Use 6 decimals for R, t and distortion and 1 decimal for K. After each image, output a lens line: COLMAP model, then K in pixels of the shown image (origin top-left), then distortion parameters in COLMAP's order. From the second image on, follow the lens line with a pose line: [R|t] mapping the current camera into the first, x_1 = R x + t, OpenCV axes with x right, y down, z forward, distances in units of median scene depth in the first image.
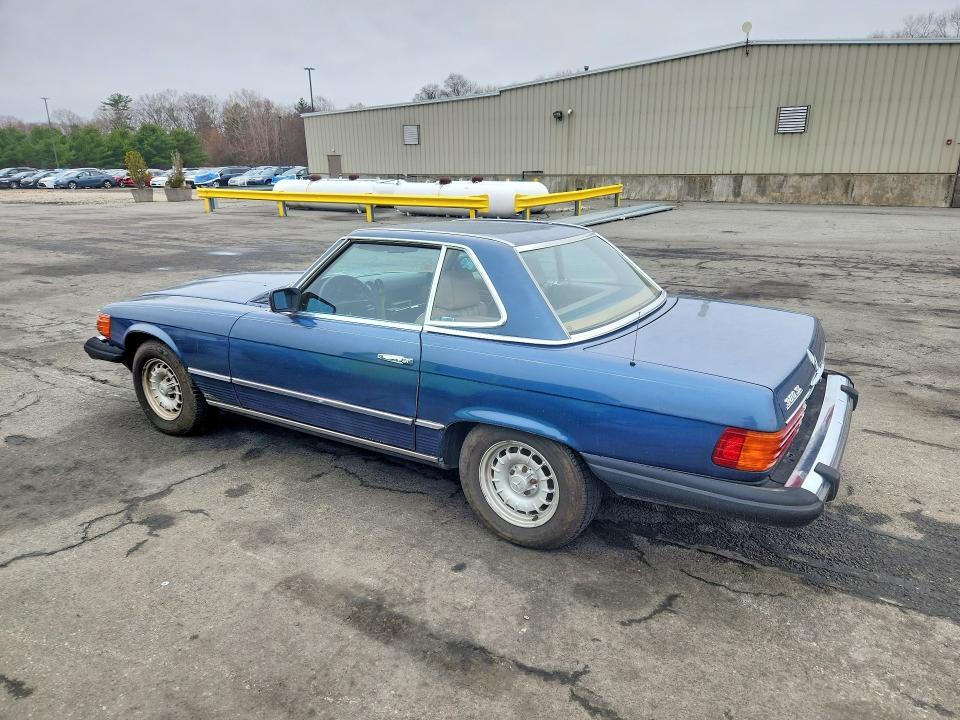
lens RADIAL K [[650.4, 0, 484.2], [0, 650.4, 353.1], [0, 0, 1]] dist [0.070620, -0.057750]
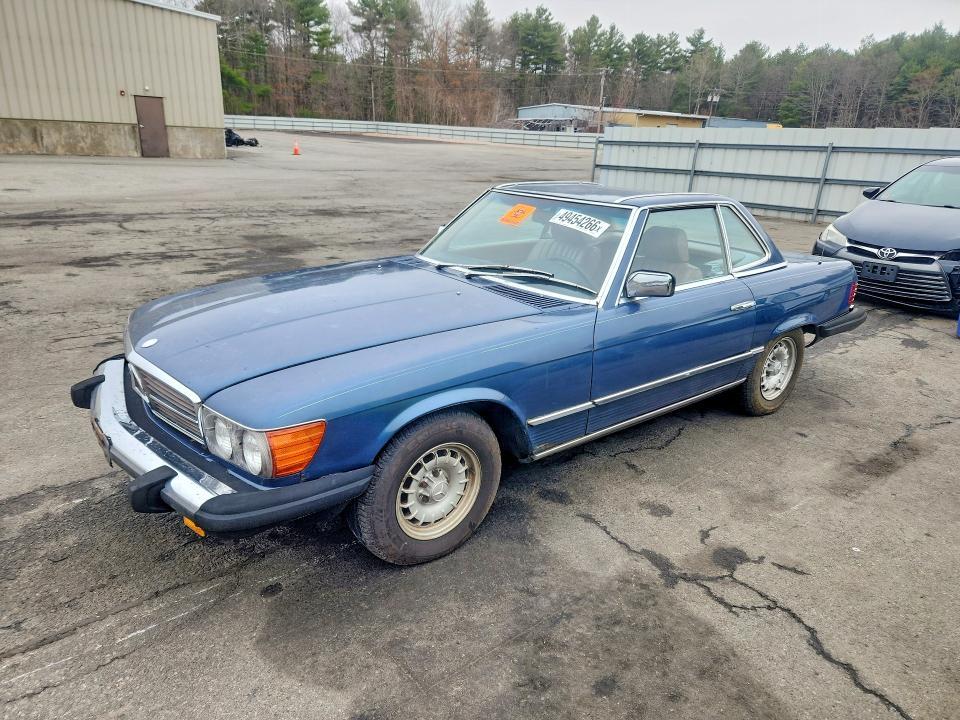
lens RADIAL K [[650.4, 0, 484.2], [0, 650.4, 353.1], [0, 0, 1]] dist [0.070620, -0.057750]
pose [[0.336584, -0.282130, 0.898395, -1.130340], [0.213850, 0.952035, 0.218856, -0.221206], [-0.917049, 0.118459, 0.380773, 0.815776]]
